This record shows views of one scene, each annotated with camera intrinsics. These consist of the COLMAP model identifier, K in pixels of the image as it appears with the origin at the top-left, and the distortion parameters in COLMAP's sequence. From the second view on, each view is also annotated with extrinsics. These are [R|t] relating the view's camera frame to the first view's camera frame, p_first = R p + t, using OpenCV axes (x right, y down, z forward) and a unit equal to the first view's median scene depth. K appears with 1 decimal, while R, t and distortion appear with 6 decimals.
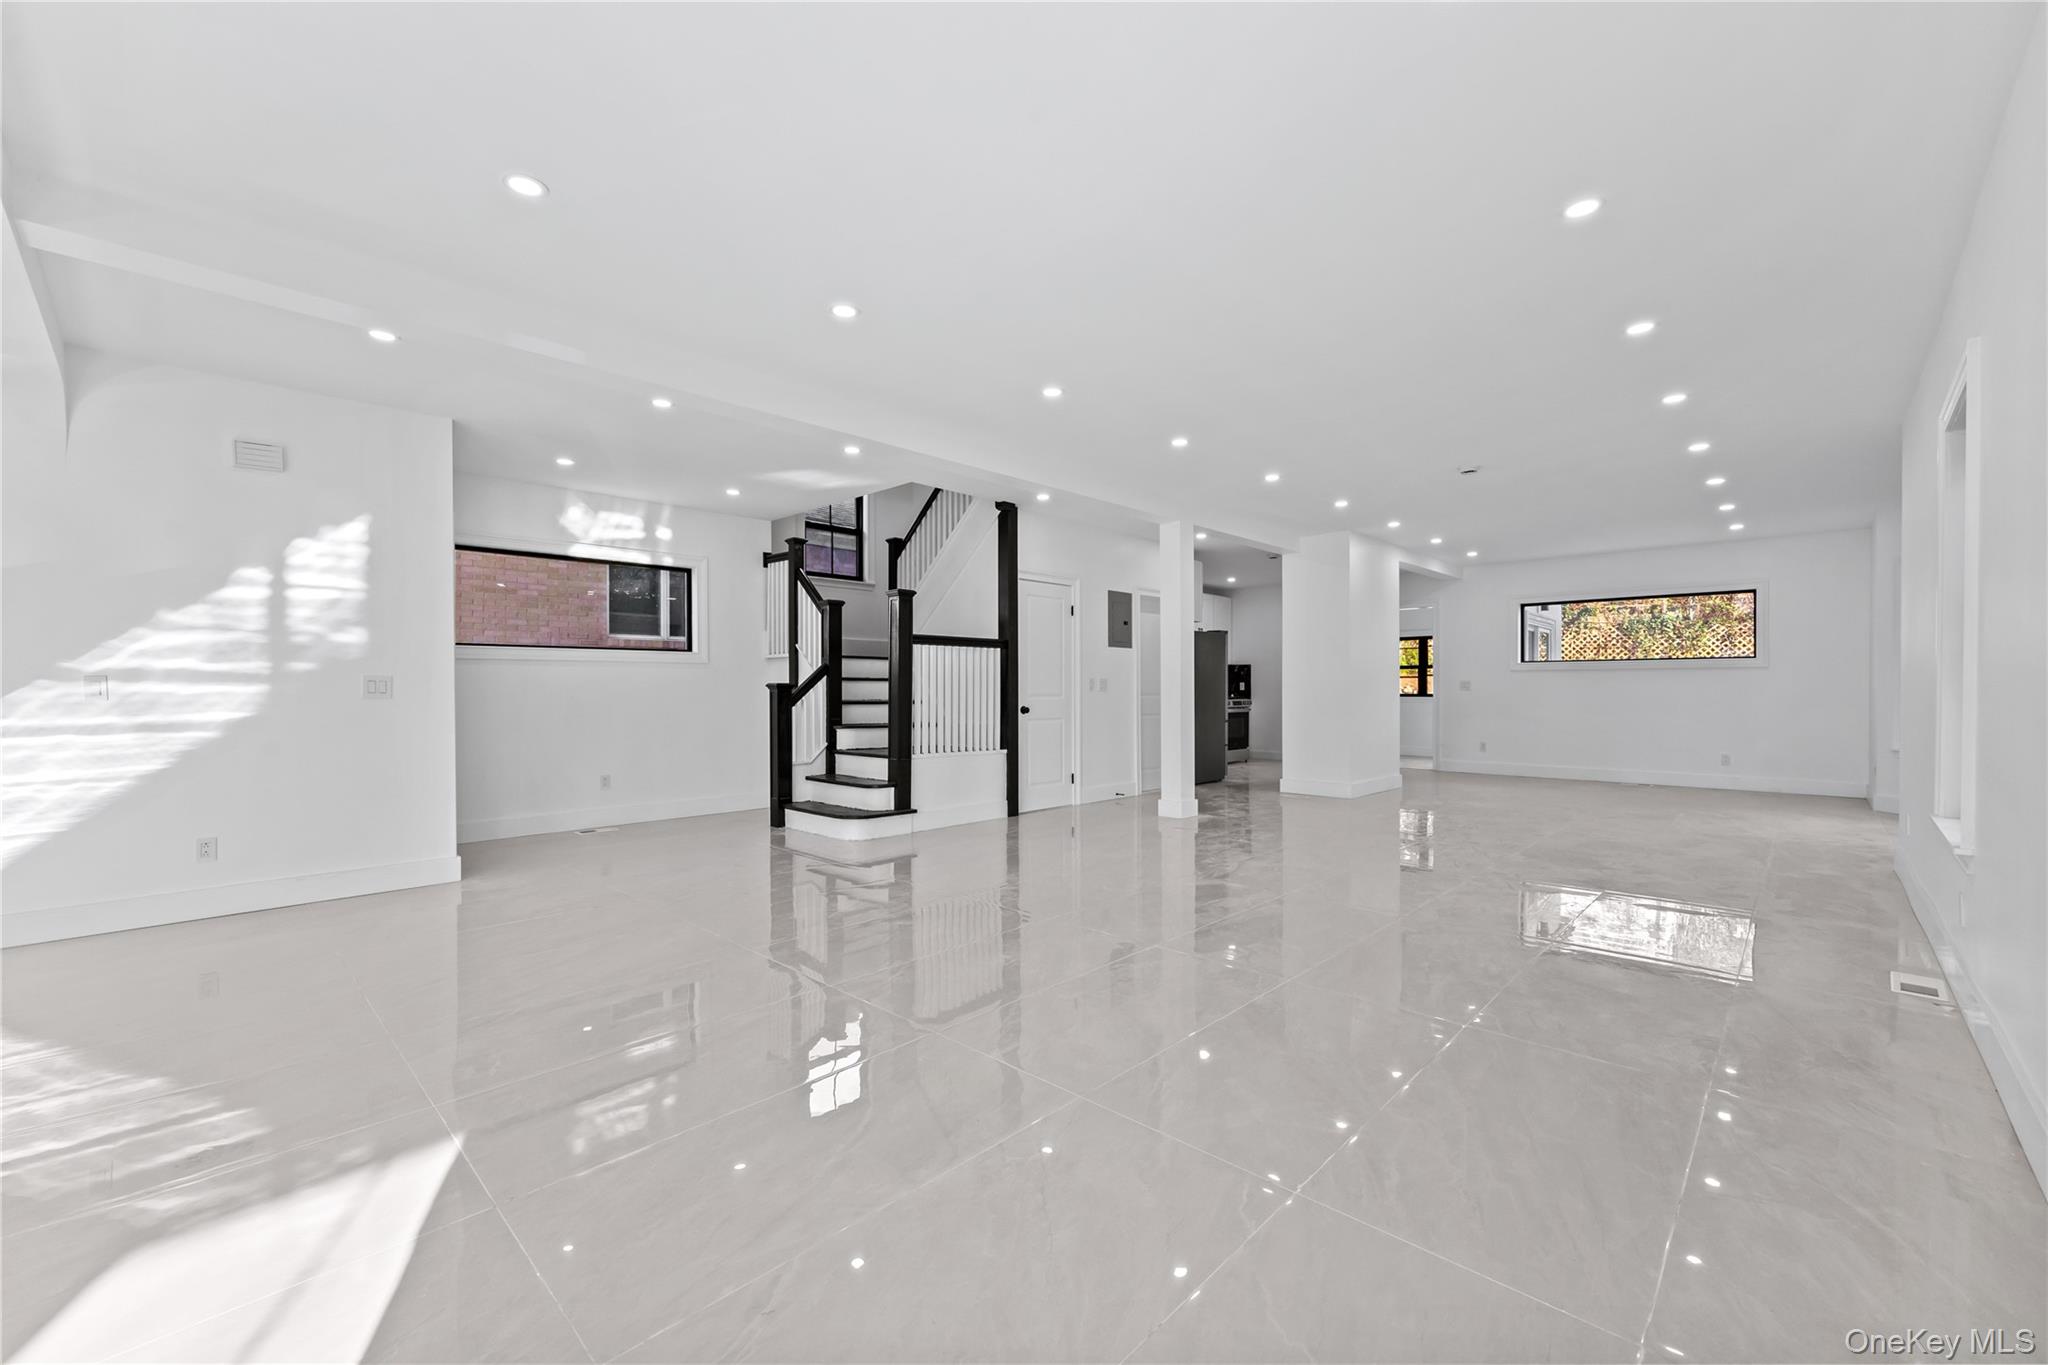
lens RADIAL K [[838.6, 0, 1019.9], [0, 838.6, 686.9], [0, 0, 1]] dist [-0.002874, 0.001027]
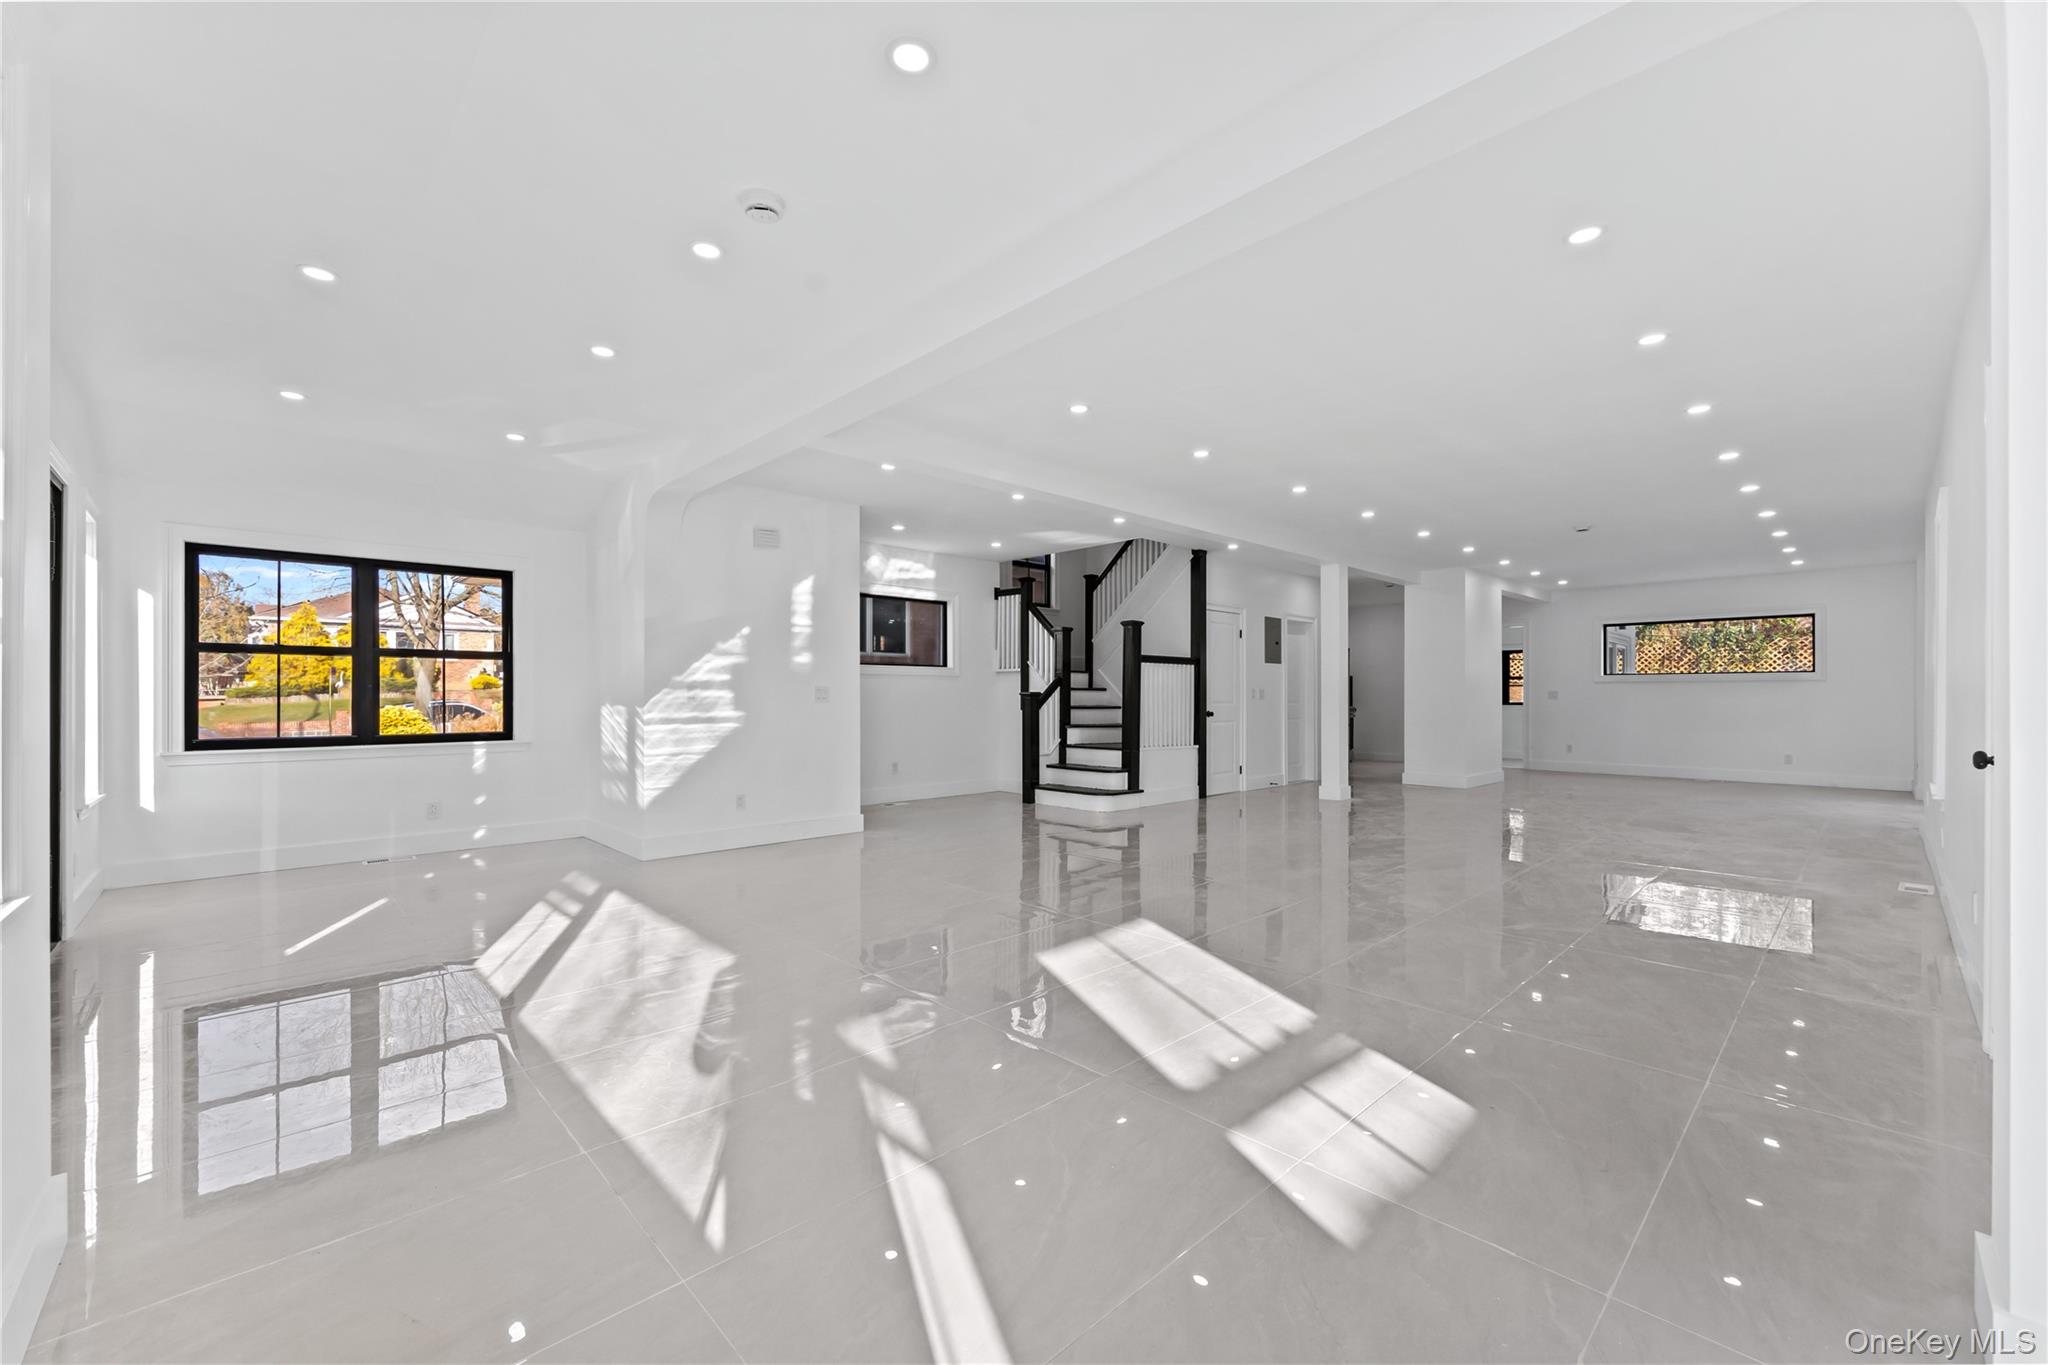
lens RADIAL K [[838.6, 0, 1023.8], [0, 838.6, 689.1], [0, 0, 1]] dist [-0.002874, 0.001027]
pose [[0.999254, 0.003458, -0.038465, -0.226728], [-0.003702, 0.999973, -0.006279, -0.000468], [0.038442, 0.006416, 0.999240, -0.266365]]
